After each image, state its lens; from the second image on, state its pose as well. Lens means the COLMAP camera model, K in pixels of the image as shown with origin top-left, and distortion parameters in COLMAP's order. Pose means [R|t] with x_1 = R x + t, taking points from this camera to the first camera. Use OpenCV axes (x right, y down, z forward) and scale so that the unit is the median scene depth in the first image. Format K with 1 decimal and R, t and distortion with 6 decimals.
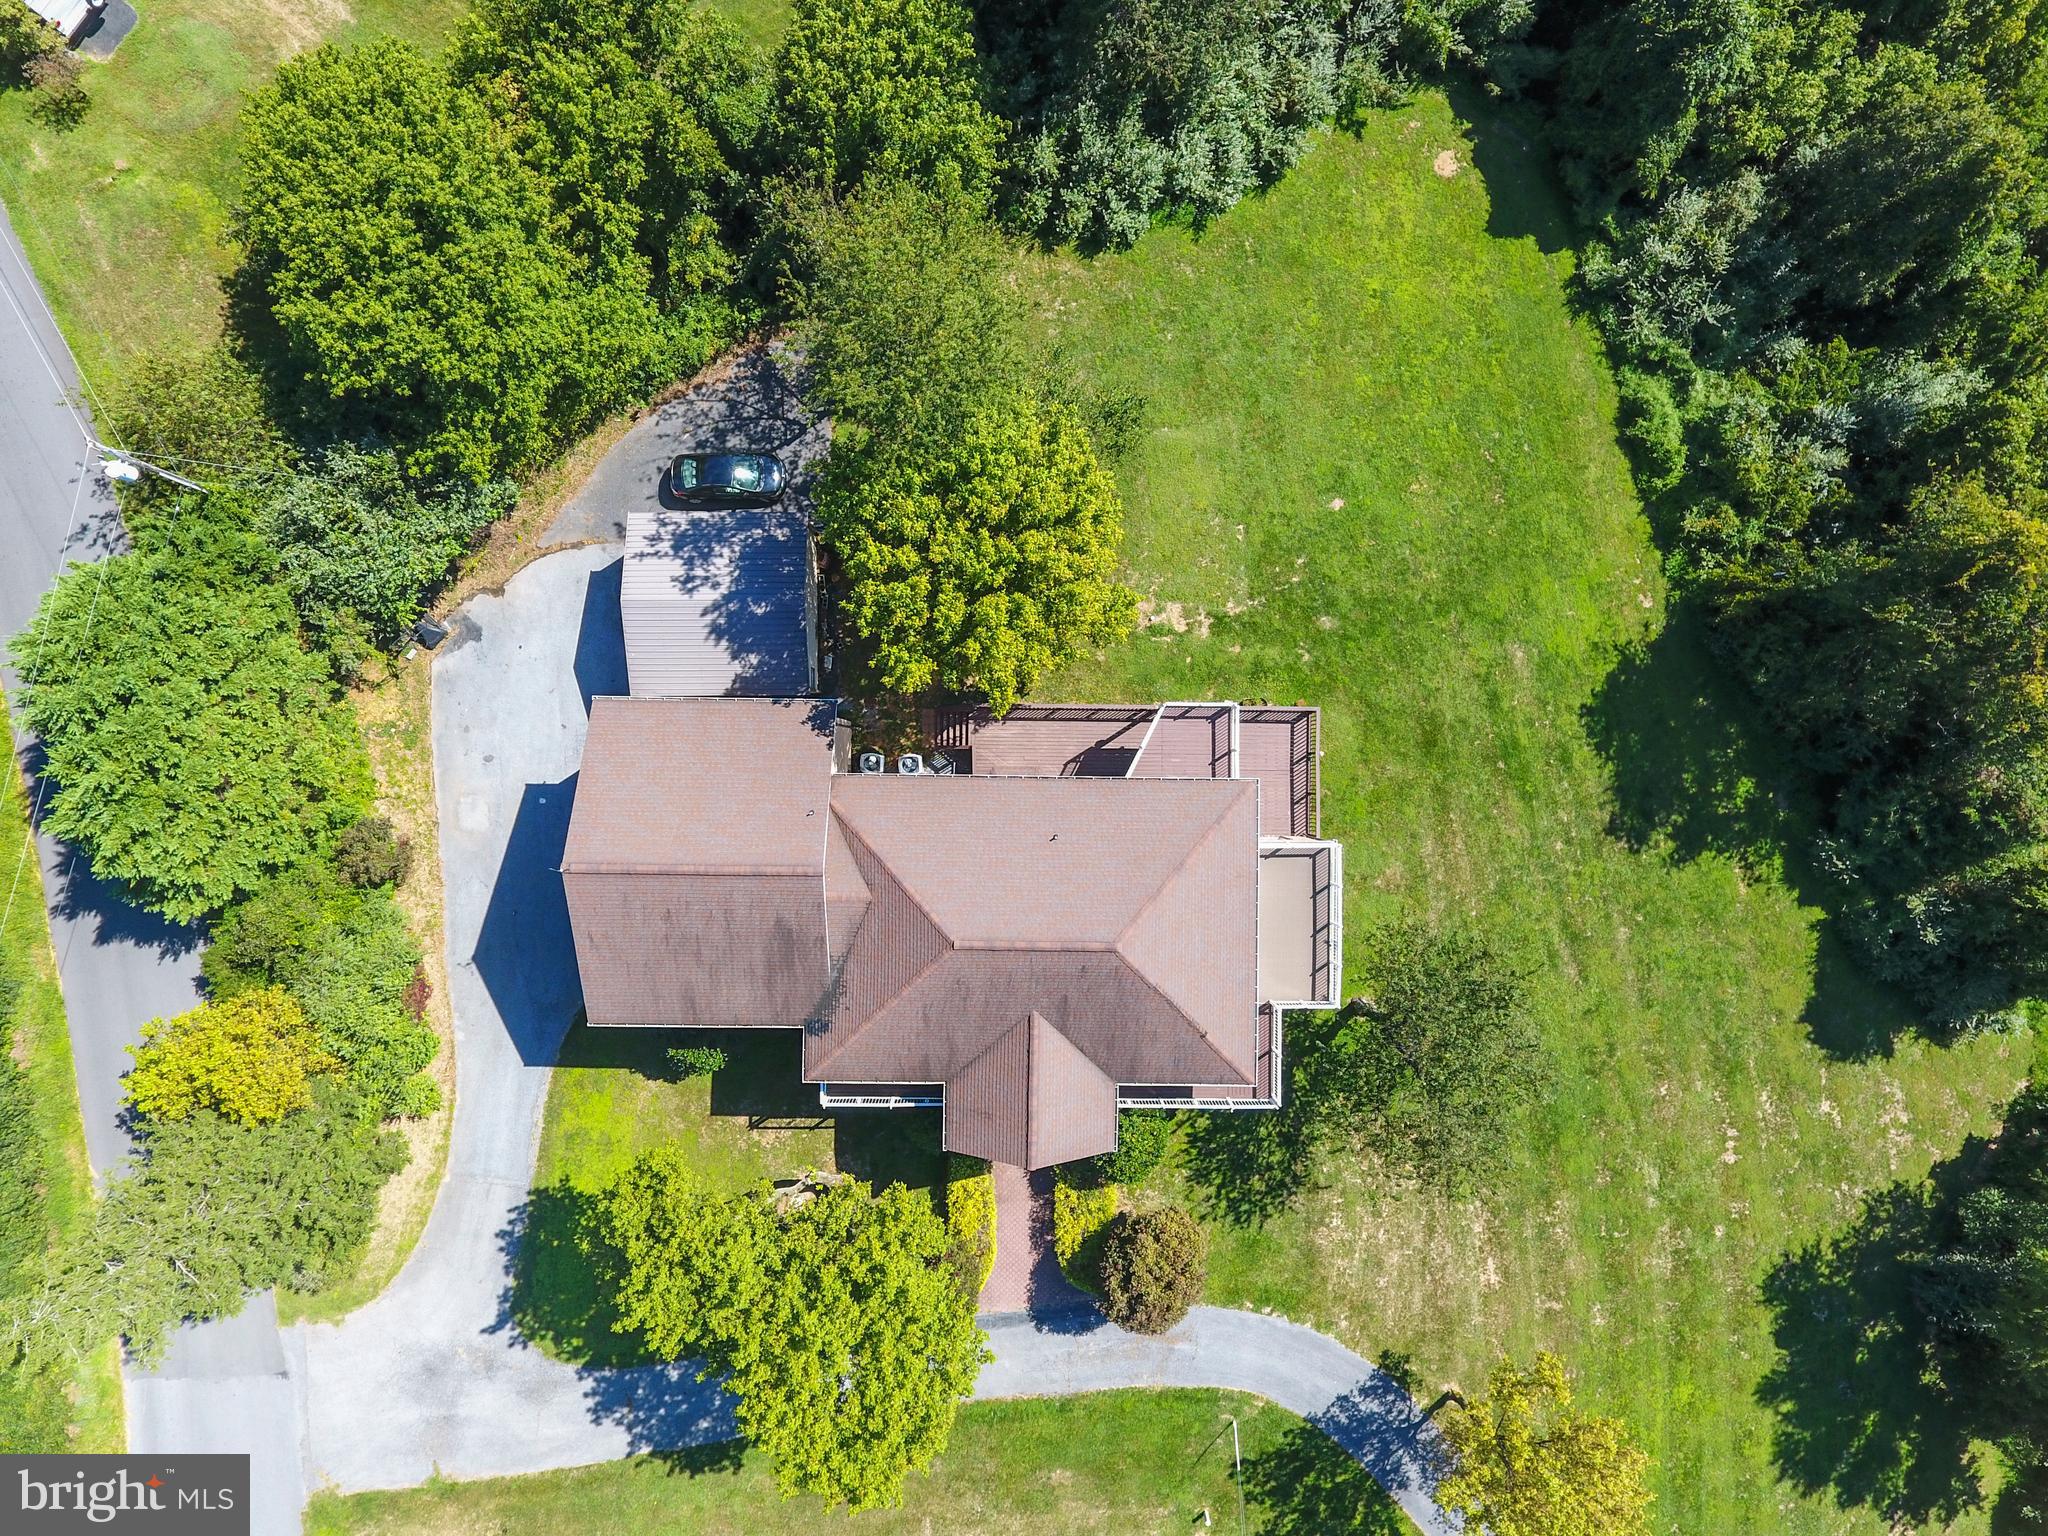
lens RADIAL K [[1206.4, 0, 1009.6], [0, 1206.4, 735.5], [0, 0, 1]] dist [0.003395, 0.000431]
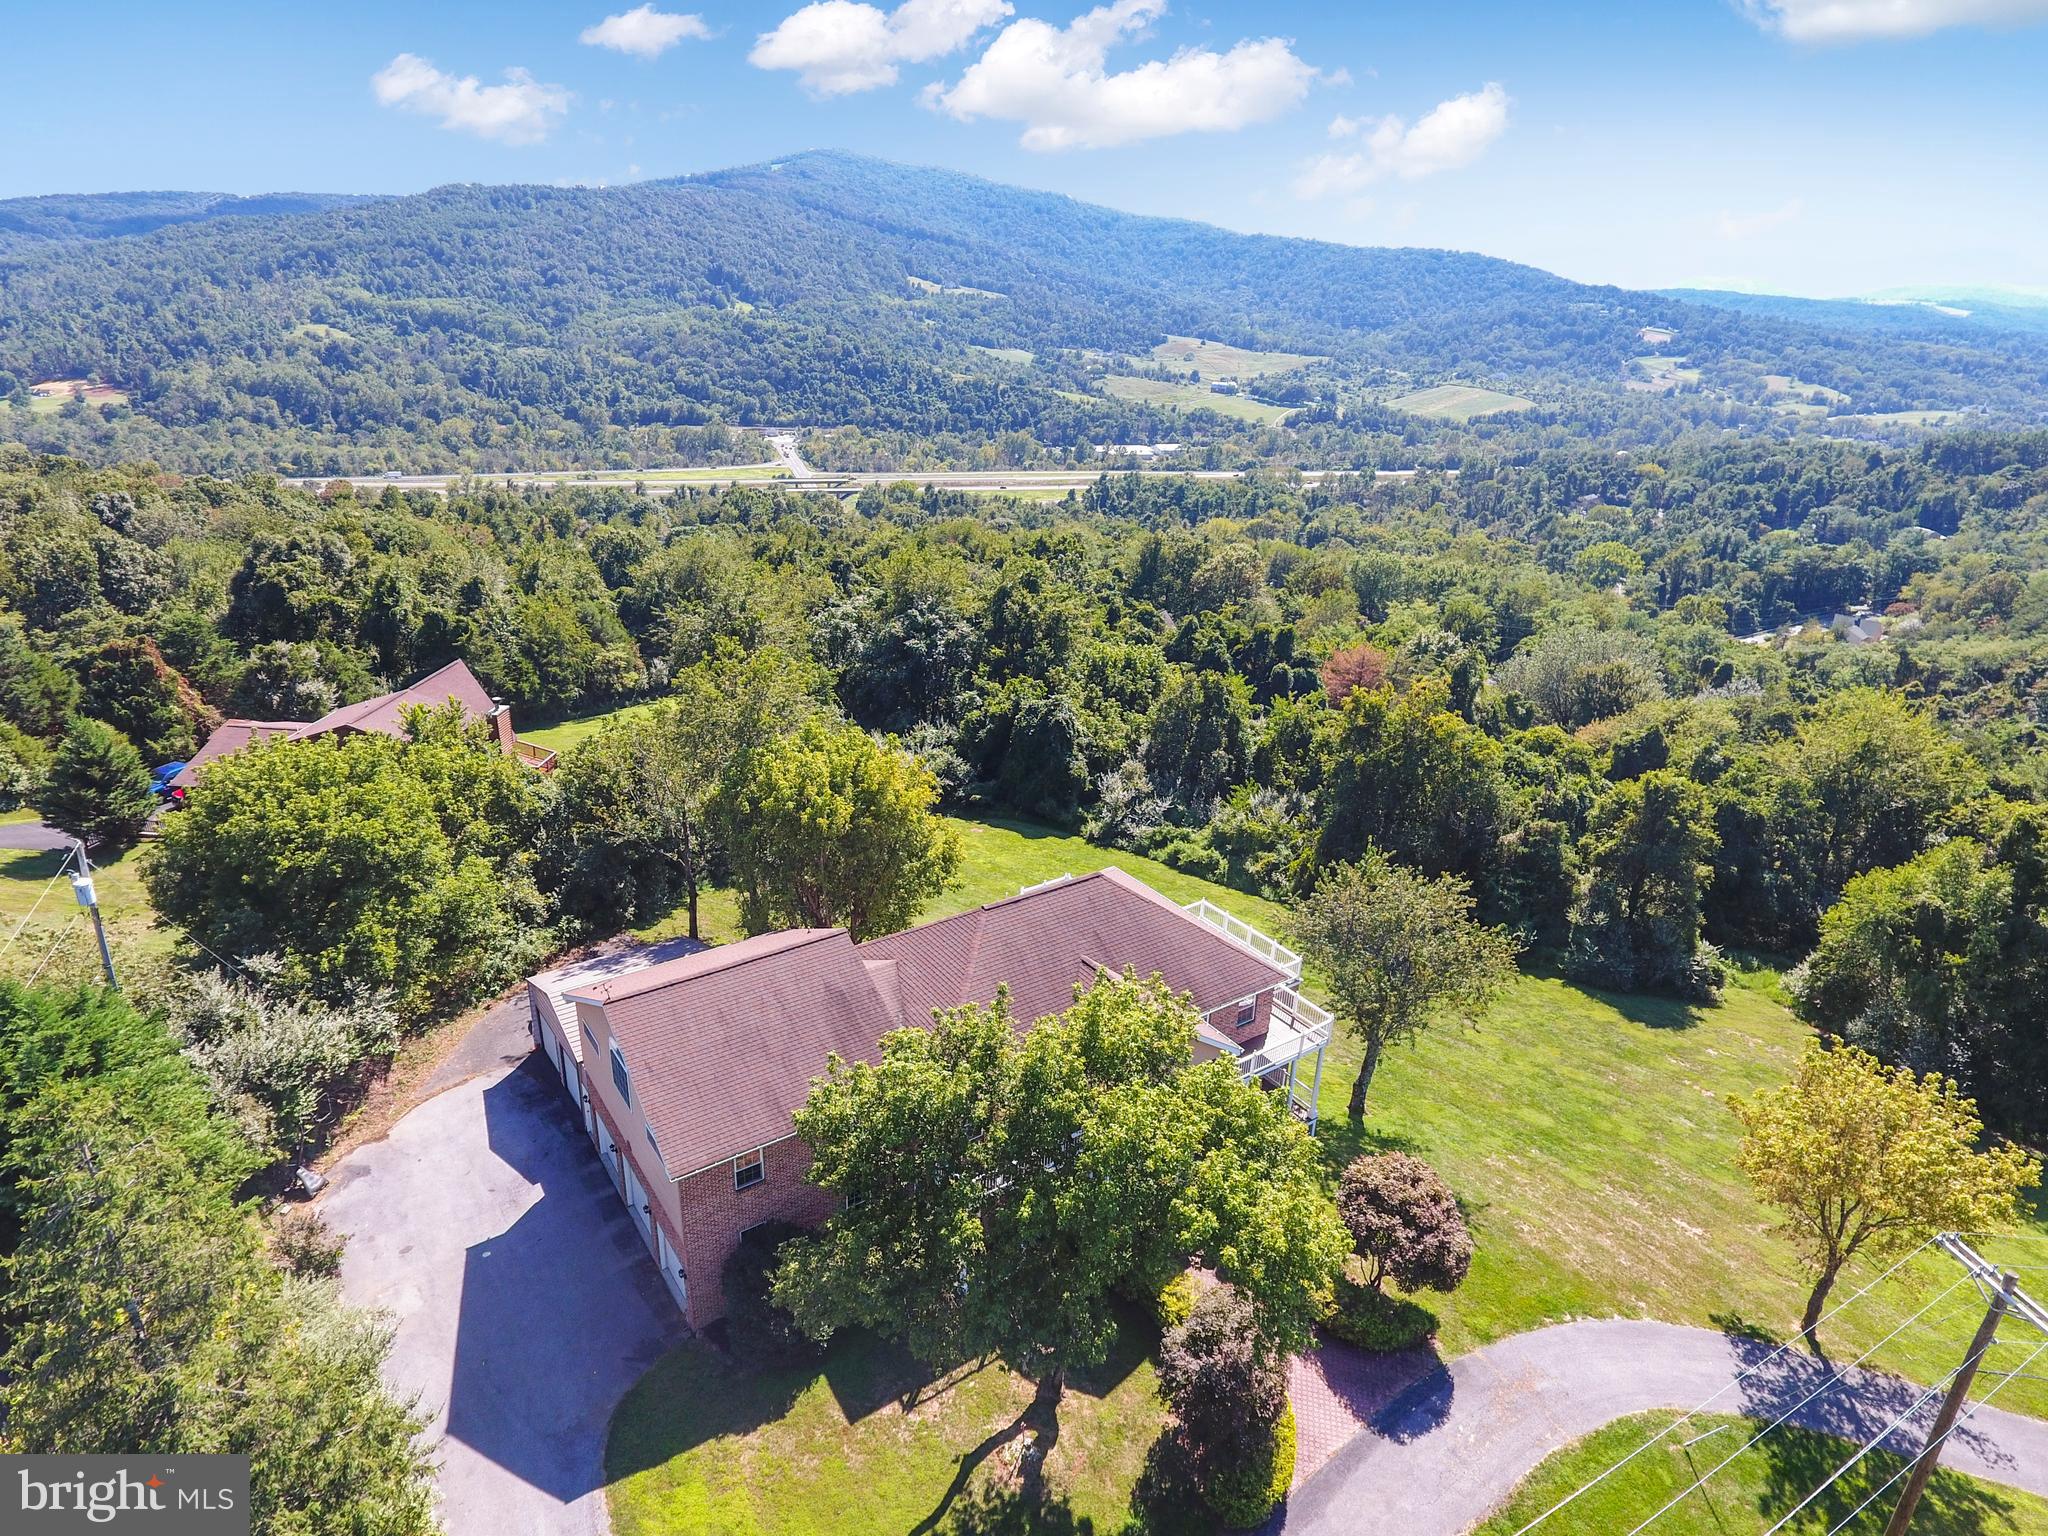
lens RADIAL K [[1206.4, 0, 1019.5], [0, 1206.4, 747.0], [0, 0, 1]] dist [0.003395, 0.000431]
pose [[0.814836, -0.204331, 0.542486, -0.443651], [0.579388, 0.317344, -0.750735, 0.737606], [-0.018757, 0.926036, 0.376970, 0.338178]]
